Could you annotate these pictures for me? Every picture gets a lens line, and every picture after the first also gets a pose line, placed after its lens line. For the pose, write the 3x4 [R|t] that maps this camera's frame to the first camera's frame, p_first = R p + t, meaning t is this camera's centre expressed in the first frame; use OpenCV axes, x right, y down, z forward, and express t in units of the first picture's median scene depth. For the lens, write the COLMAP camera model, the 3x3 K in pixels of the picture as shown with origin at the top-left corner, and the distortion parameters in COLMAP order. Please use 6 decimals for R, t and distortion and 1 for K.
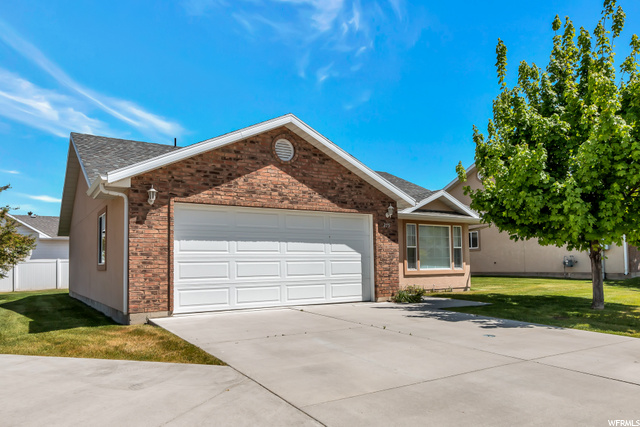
lens RADIAL K [[453.1, 0, 319.0], [0, 453.1, 214.9], [0, 0, 1]] dist [0.001306, 0.001206]
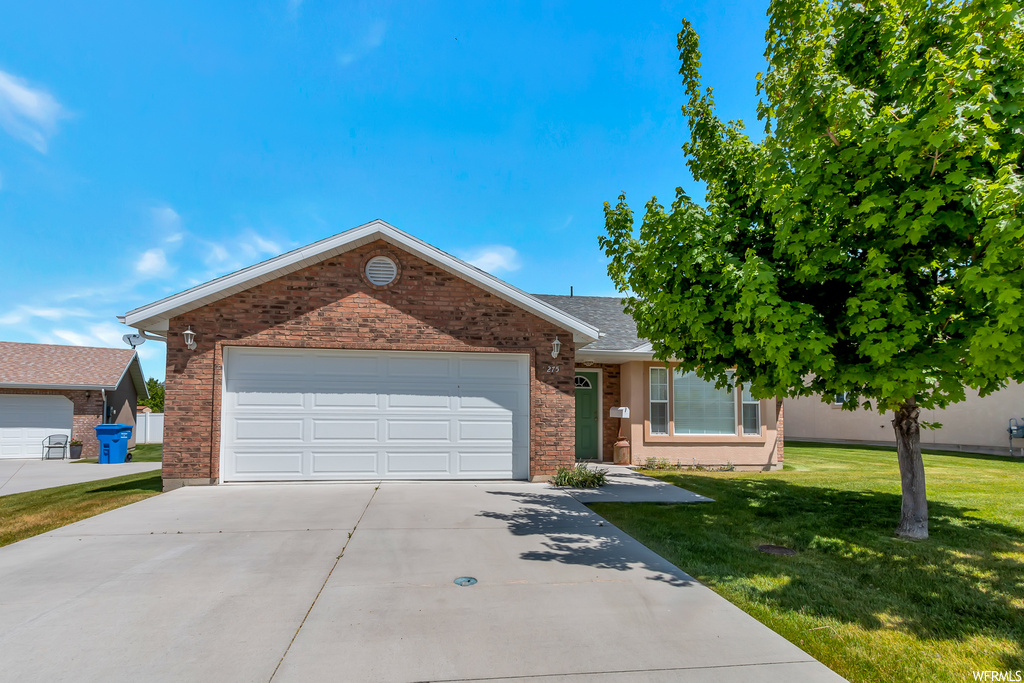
lens RADIAL K [[465.2, 0, 527.3], [0, 465.2, 377.2], [0, 0, 1]] dist [0.004783, -0.000097]
pose [[0.905007, -0.018283, -0.425004, 0.463876], [0.027019, 0.999529, 0.014536, 0.026951], [0.424538, -0.024638, 0.905075, 0.404414]]
